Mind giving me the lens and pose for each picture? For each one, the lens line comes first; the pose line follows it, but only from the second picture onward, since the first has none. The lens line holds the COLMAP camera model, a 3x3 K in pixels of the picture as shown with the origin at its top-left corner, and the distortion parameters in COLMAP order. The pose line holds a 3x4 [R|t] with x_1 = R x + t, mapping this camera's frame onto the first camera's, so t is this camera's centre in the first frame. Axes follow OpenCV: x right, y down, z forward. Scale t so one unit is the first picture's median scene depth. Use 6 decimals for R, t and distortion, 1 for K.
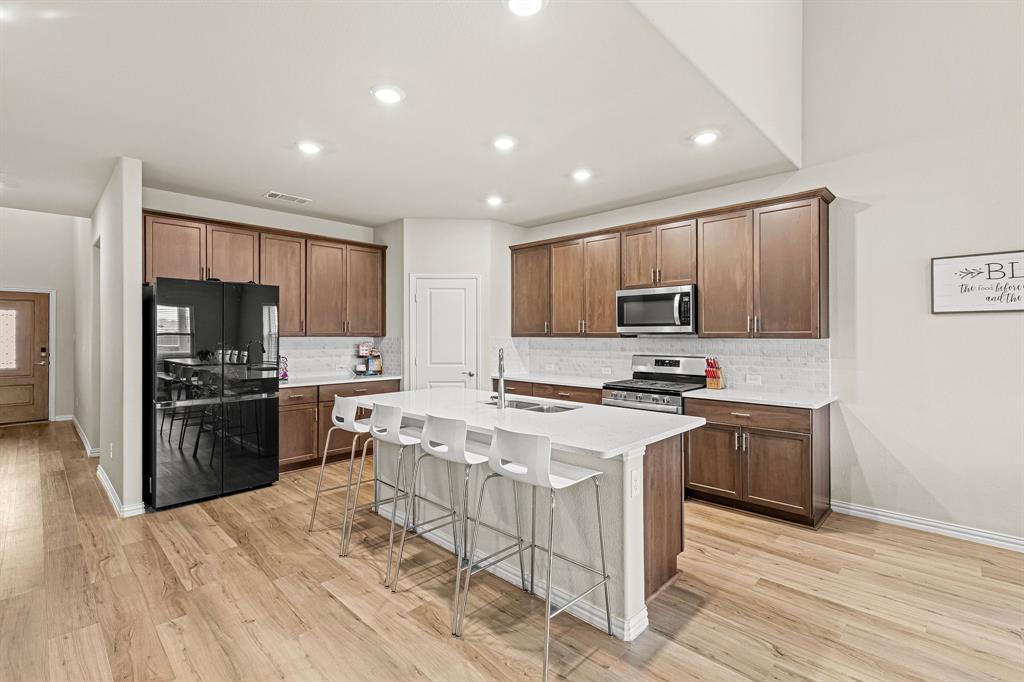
lens RADIAL K [[465.8, 0, 514.8], [0, 465.8, 338.3], [0, 0, 1]] dist [0.007627, -0.000123]
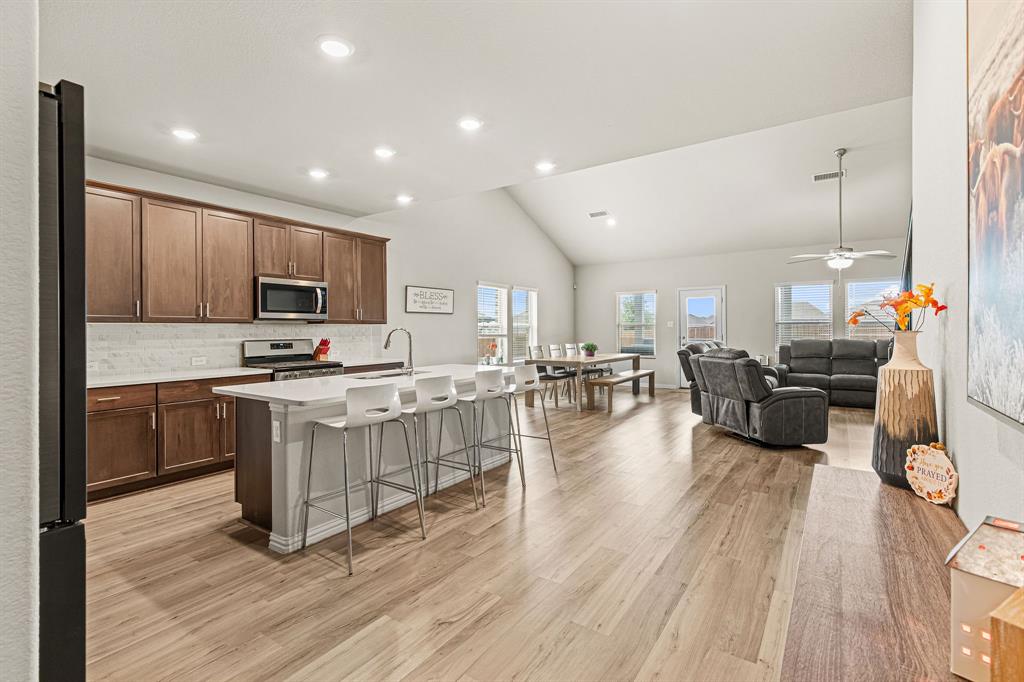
lens RADIAL K [[465.8, 0, 514.2], [0, 465.8, 333.9], [0, 0, 1]] dist [0.007627, -0.000123]
pose [[-0.168587, -0.008201, 0.985653, -0.884445], [0.017506, 0.999783, 0.011312, 0.020812], [-0.985531, 0.019162, -0.168407, 0.631822]]
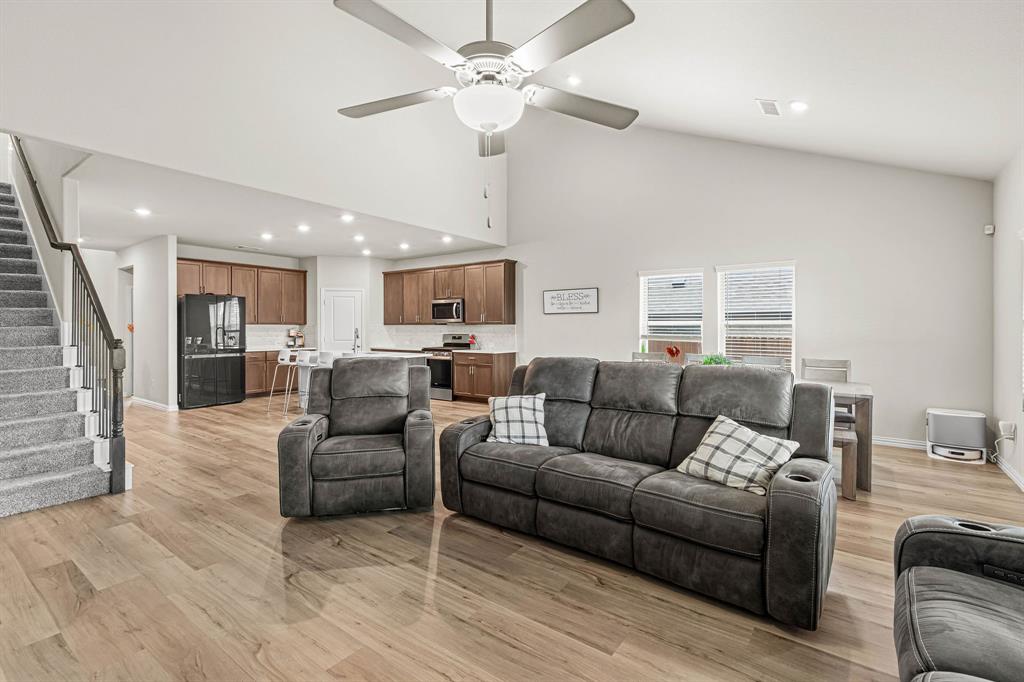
lens RADIAL K [[465.8, 0, 515.3], [0, 465.8, 333.8], [0, 0, 1]] dist [0.007627, -0.000123]
pose [[0.990687, -0.001128, 0.136157, 0.301221], [0.000649, 0.999993, 0.003567, 0.029139], [-0.136160, -0.003445, 0.990681, -0.966036]]
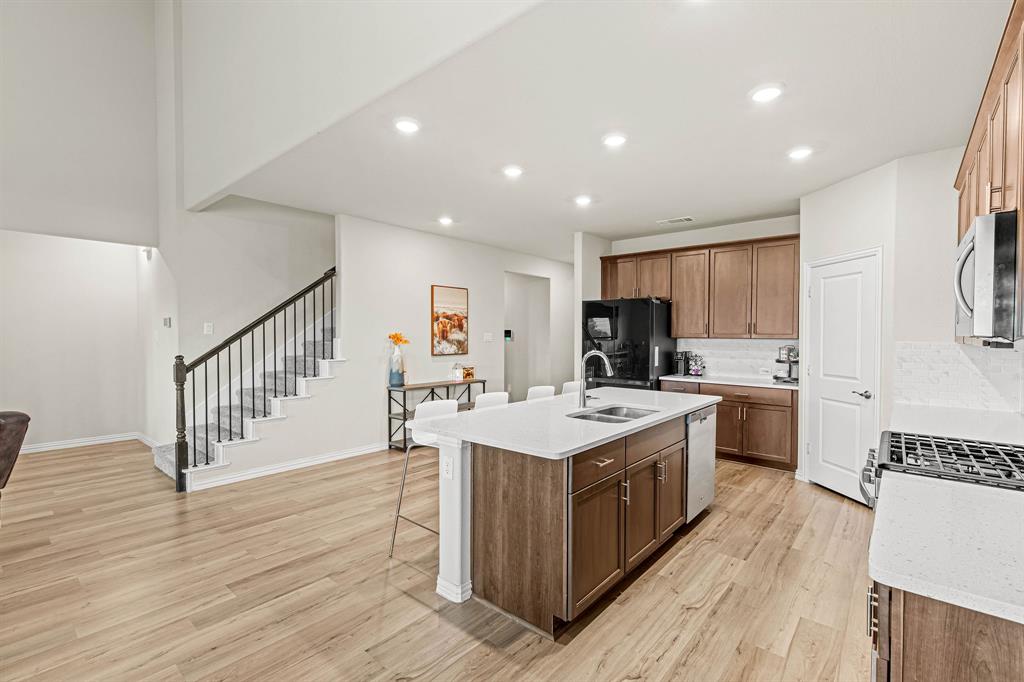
lens RADIAL K [[465.8, 0, 514.3], [0, 465.8, 344.0], [0, 0, 1]] dist [0.007627, -0.000123]
pose [[0.055720, 0.018644, -0.998272, 0.684018], [-0.012022, 0.999766, 0.018001, -0.004490], [0.998374, 0.010998, 0.055931, 0.536428]]
